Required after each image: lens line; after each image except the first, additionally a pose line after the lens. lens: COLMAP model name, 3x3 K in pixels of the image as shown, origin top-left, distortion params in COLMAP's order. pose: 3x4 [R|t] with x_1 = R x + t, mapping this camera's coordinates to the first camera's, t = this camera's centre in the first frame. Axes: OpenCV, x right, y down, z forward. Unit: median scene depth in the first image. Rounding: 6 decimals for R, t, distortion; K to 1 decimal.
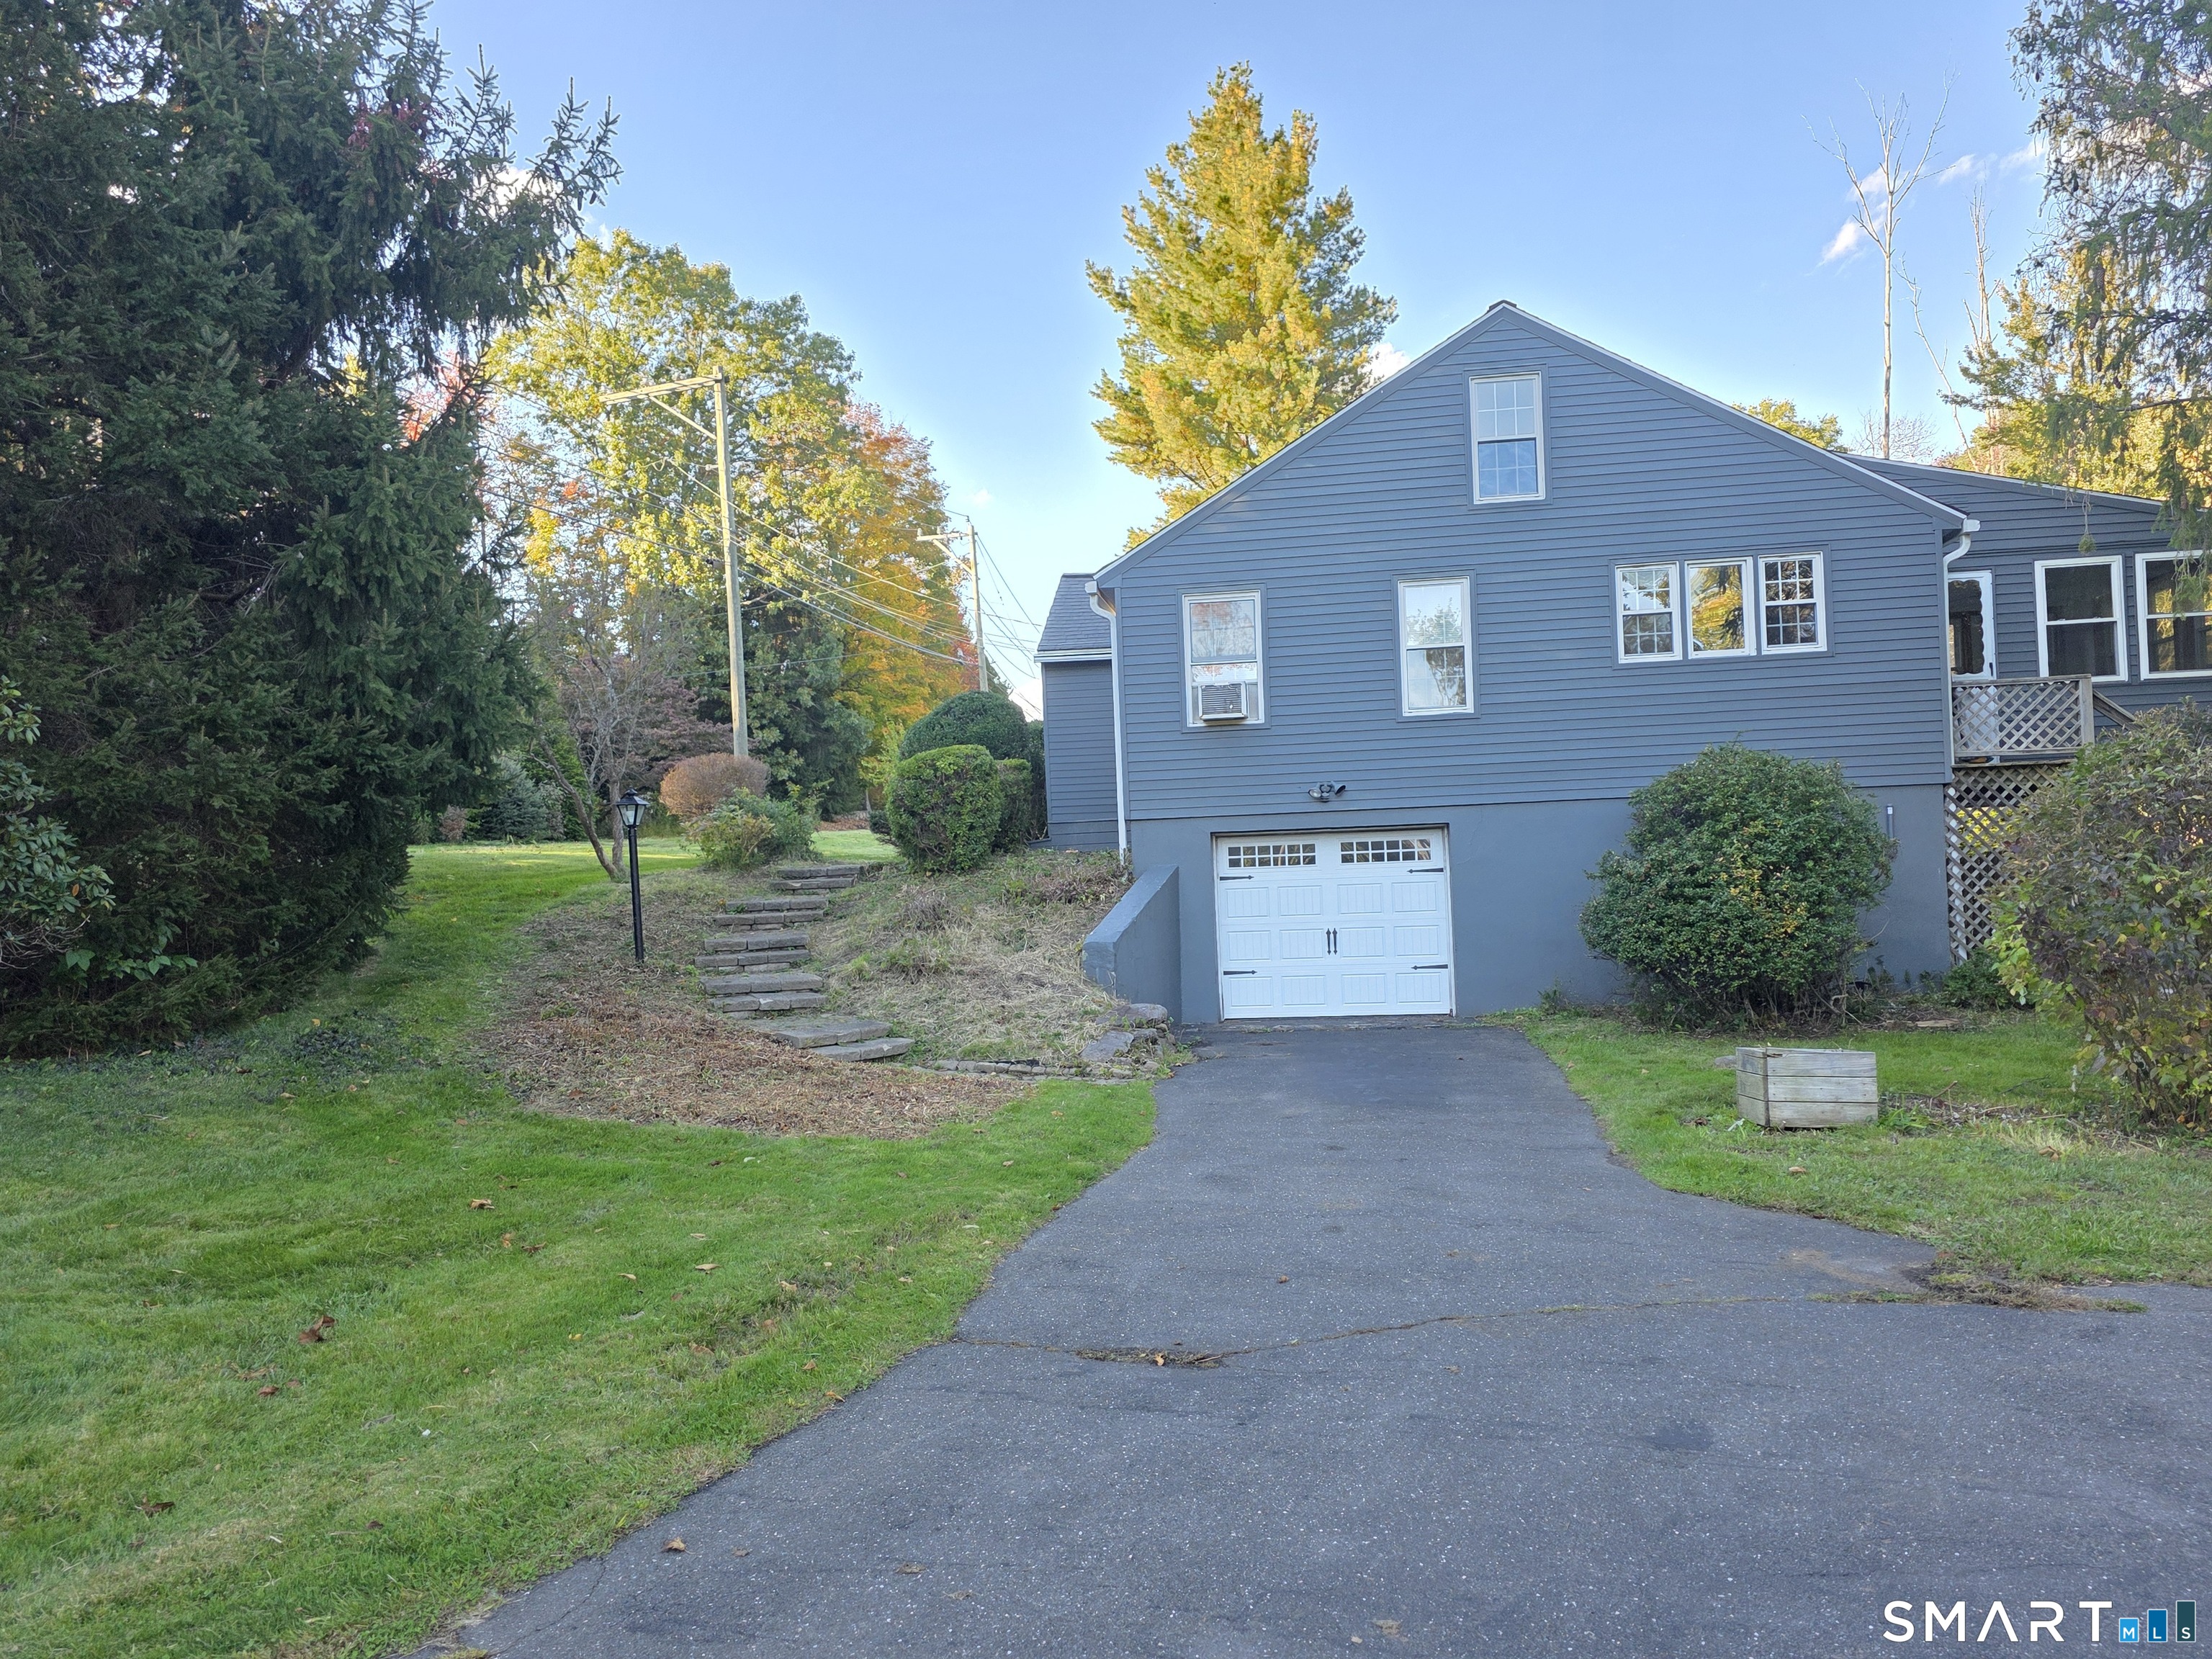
lens RADIAL K [[1684.6, 0, 1103.0], [0, 1684.6, 852.7], [0, 0, 1]] dist [0.080803, -0.093851]
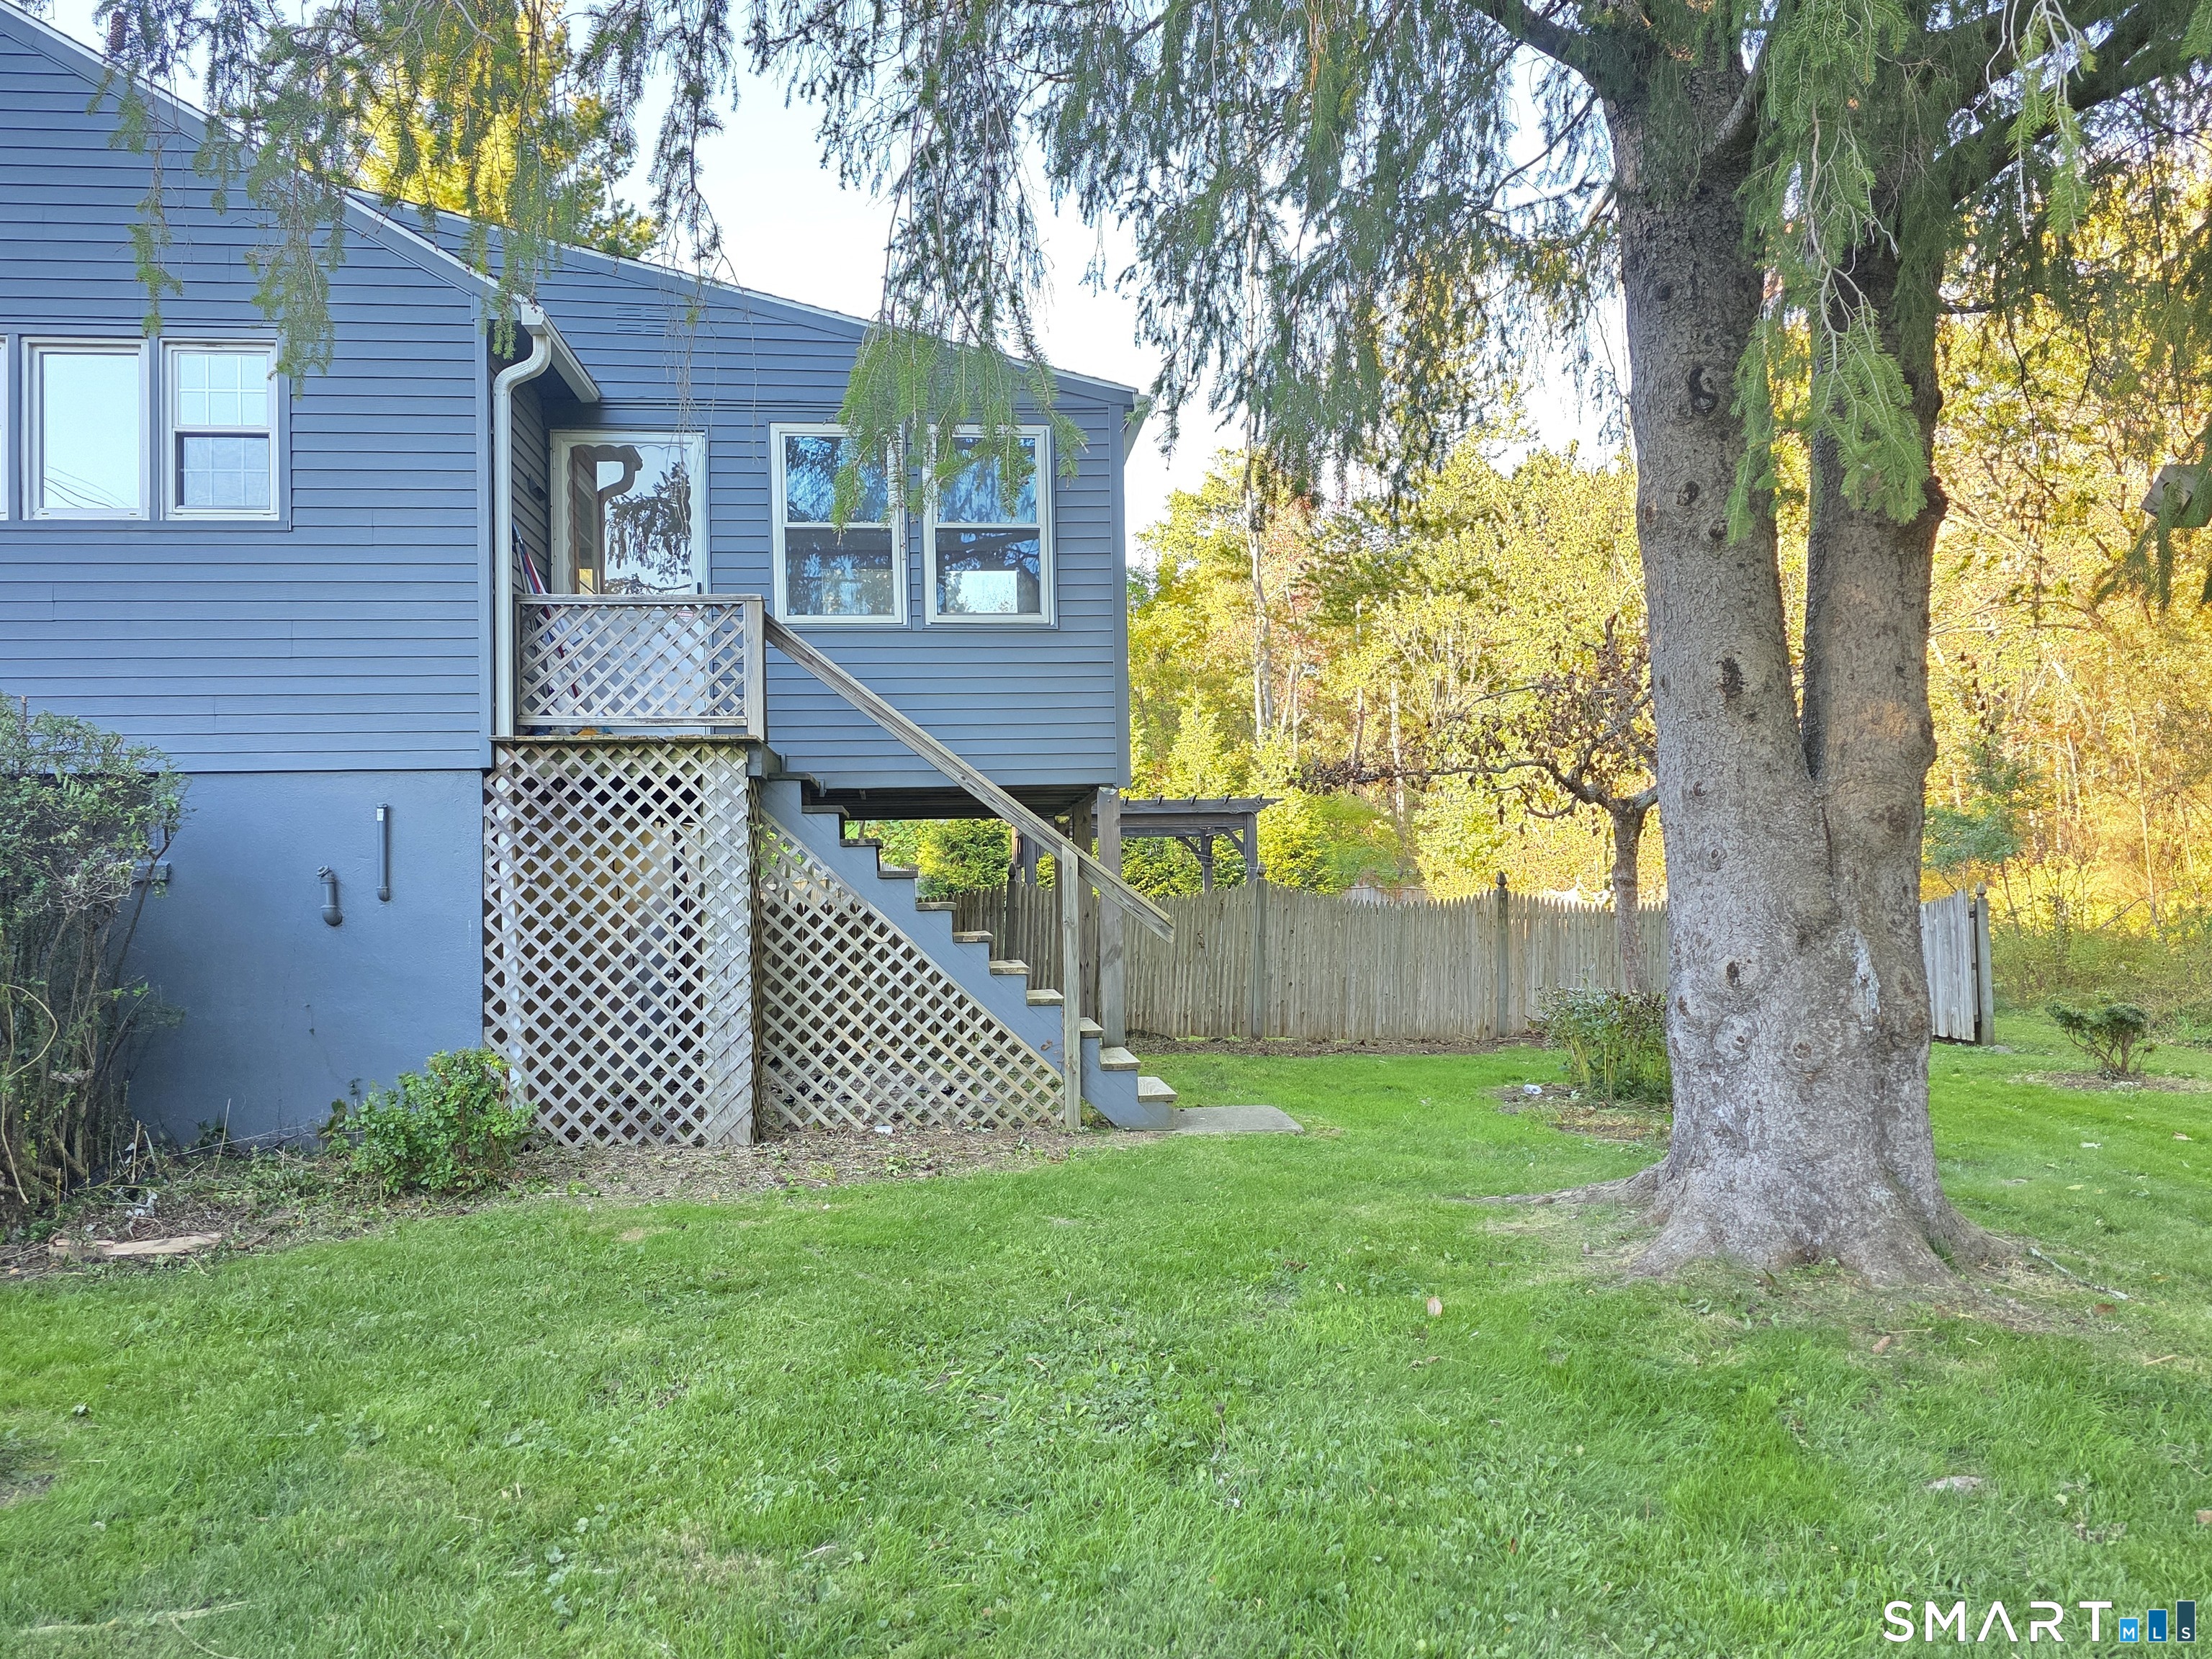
lens RADIAL K [[1684.6, 0, 1103.0], [0, 1684.6, 852.7], [0, 0, 1]] dist [0.080803, -0.093851]
pose [[0.971837, 0.023301, 0.234498, 0.505316], [-0.018741, 0.999590, -0.021656, -0.004509], [-0.234907, 0.016651, 0.971875, 0.370142]]
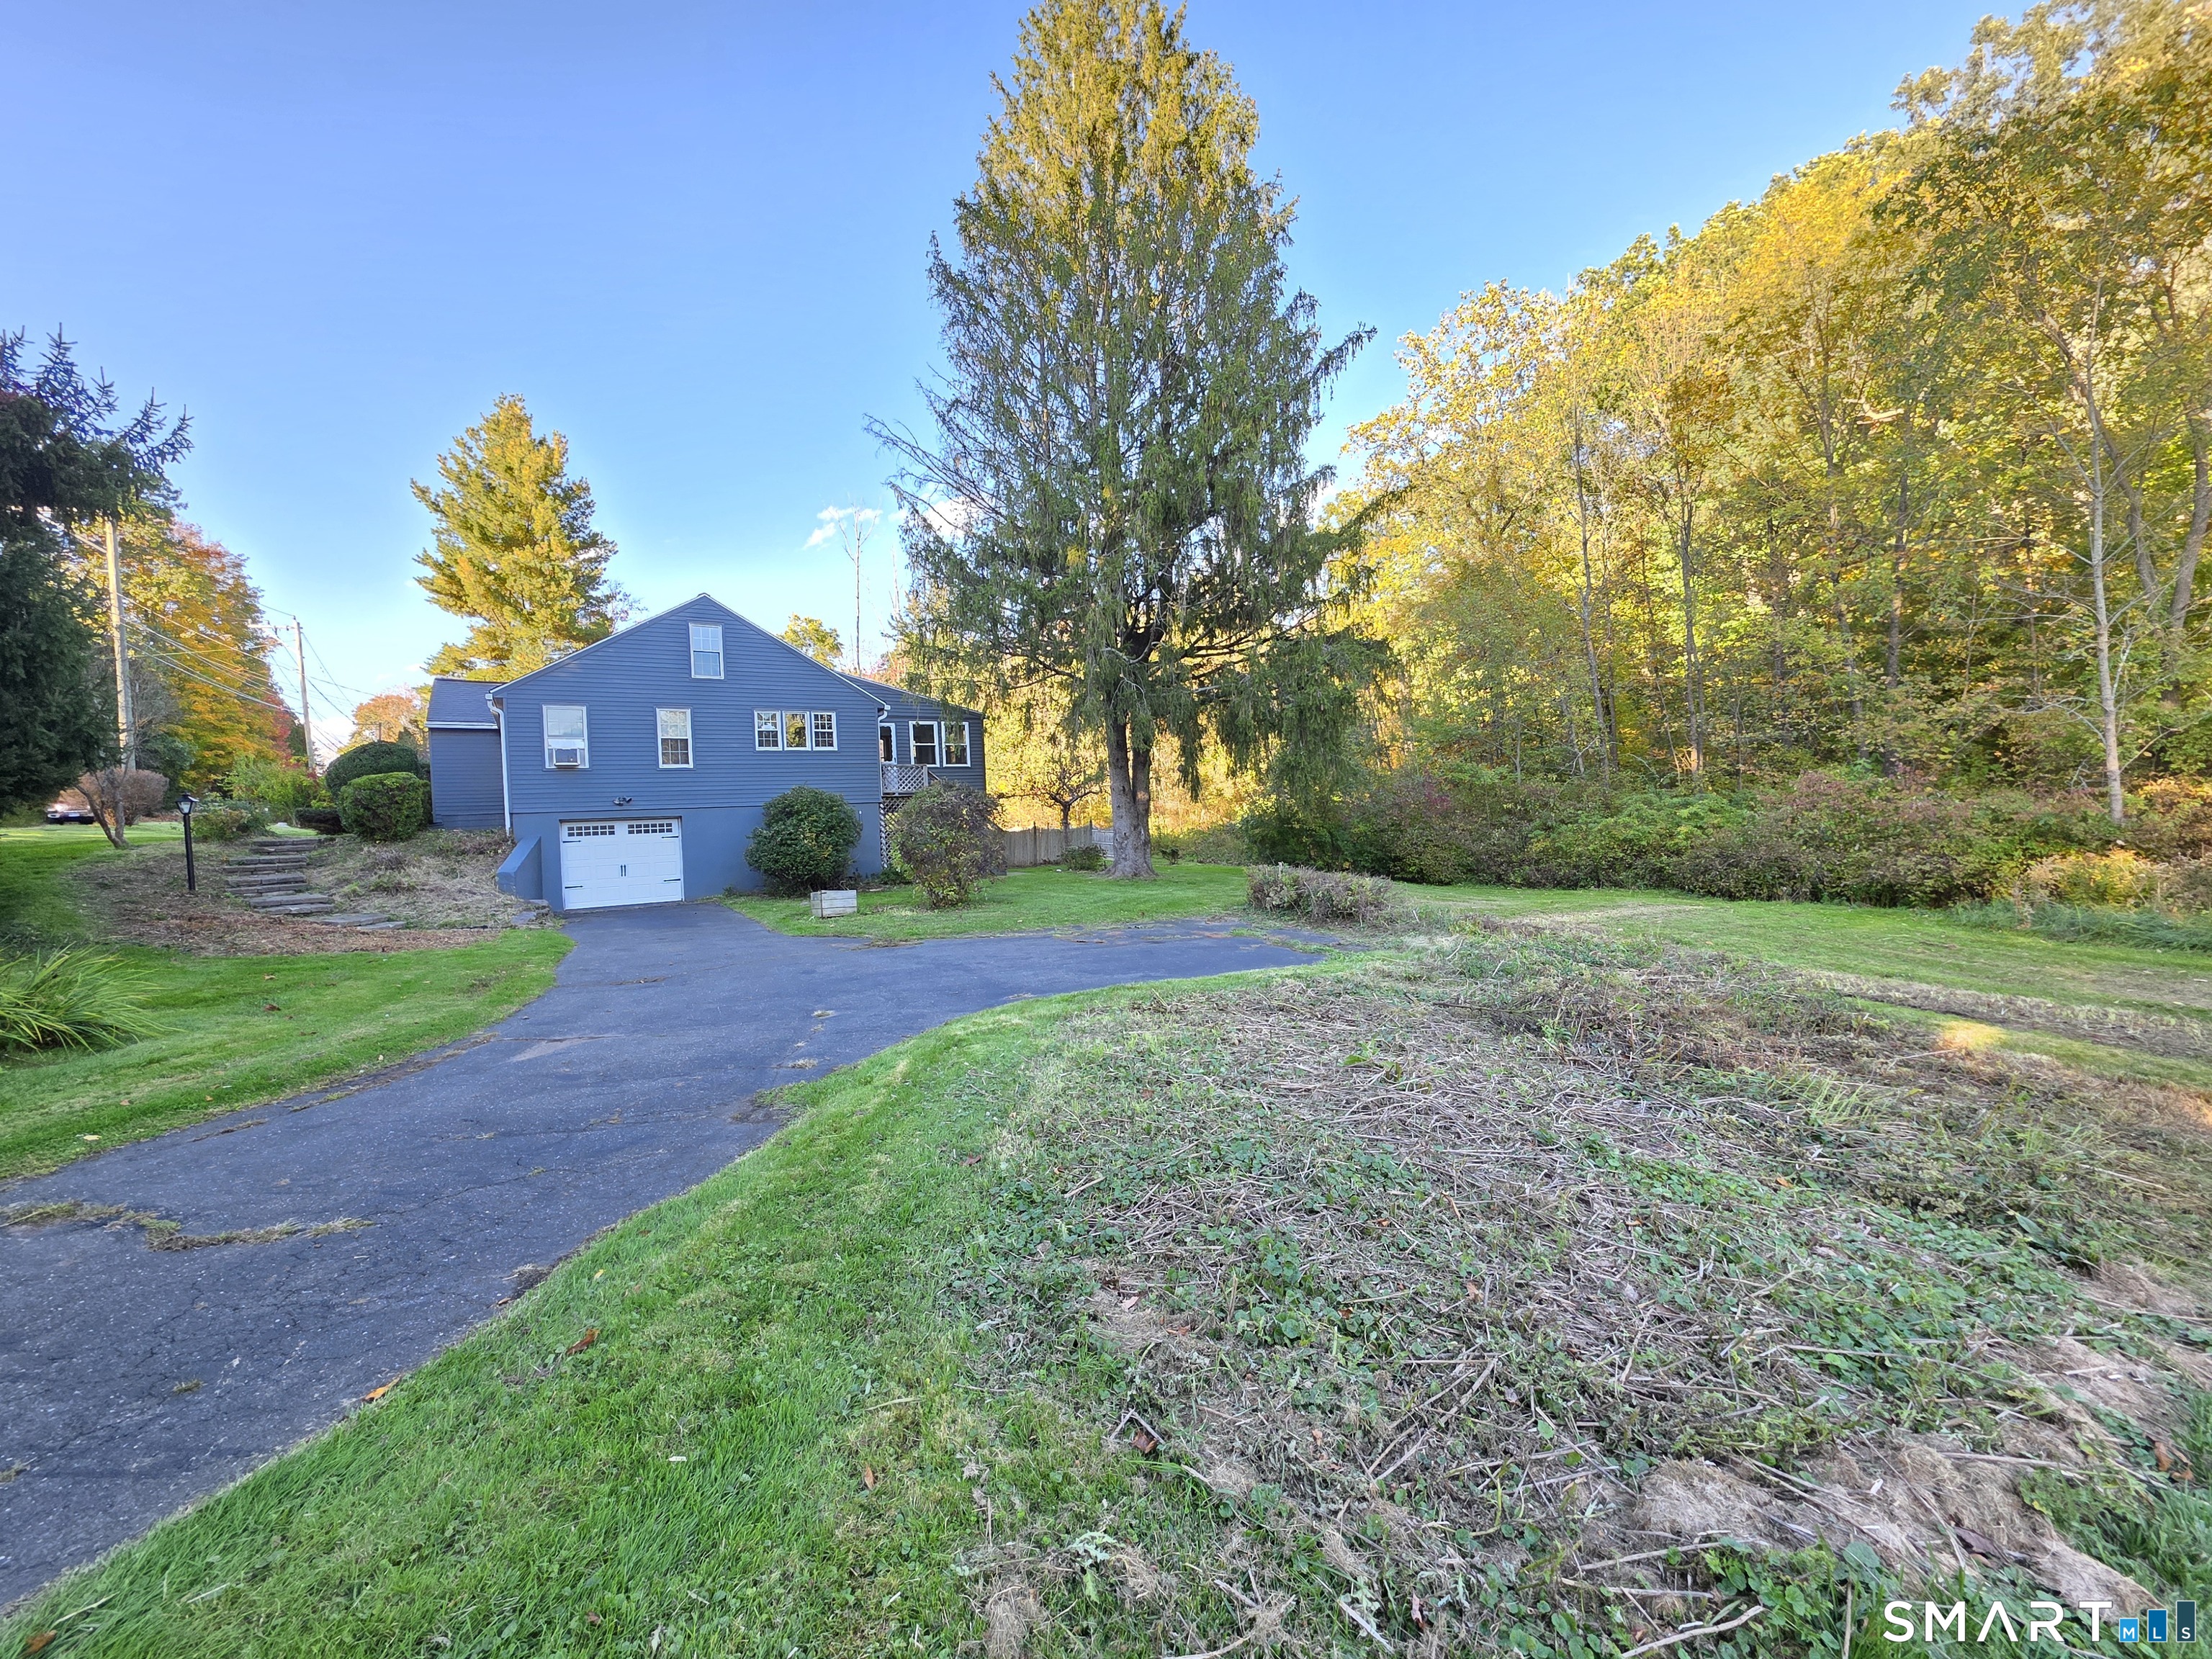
lens RADIAL K [[892.1, 0, 1083.5], [0, 892.1, 838.9], [0, 0, 1]] dist [0.000027, 0.000105]
pose [[0.780663, -0.008062, 0.624900, -0.118177], [0.007465, 0.999966, 0.003576, 0.012567], [-0.624907, 0.001873, 0.780697, -0.261539]]
